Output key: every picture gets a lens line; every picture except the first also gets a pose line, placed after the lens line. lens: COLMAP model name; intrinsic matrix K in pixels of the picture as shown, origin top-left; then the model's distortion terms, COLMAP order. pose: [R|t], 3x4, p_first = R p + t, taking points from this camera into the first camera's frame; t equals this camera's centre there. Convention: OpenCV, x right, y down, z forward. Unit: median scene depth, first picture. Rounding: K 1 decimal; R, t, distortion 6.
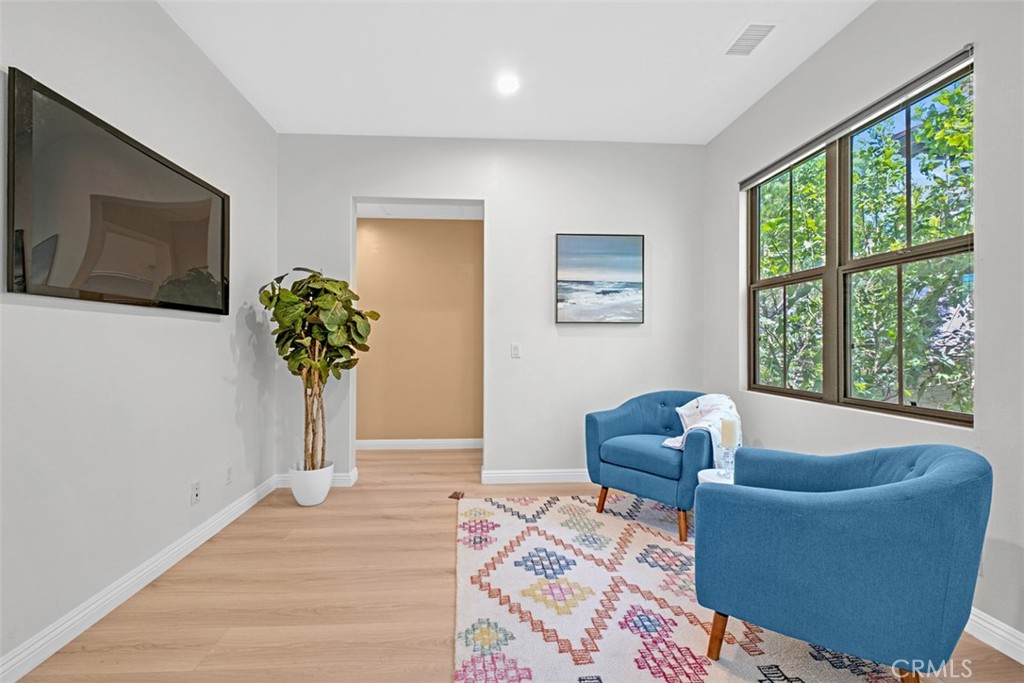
lens RADIAL K [[440.5, 0, 510.2], [0, 440.5, 340.2], [0, 0, 1]] dist [0.013816, -0.000067]
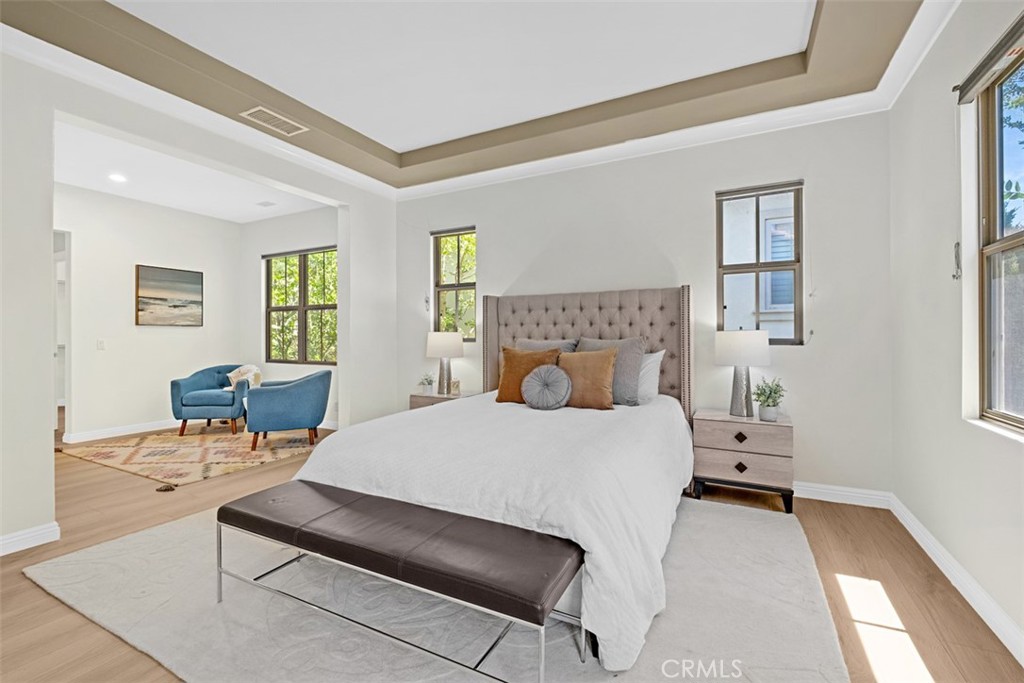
lens RADIAL K [[438.8, 0, 510.7], [0, 438.8, 337.9], [0, 0, 1]] dist [-0.010366, -0.000526]
pose [[0.536091, -0.005182, 0.844145, -0.509602], [-0.007462, 0.999913, 0.010877, -0.023736], [-0.844127, -0.012130, 0.536005, -0.941758]]
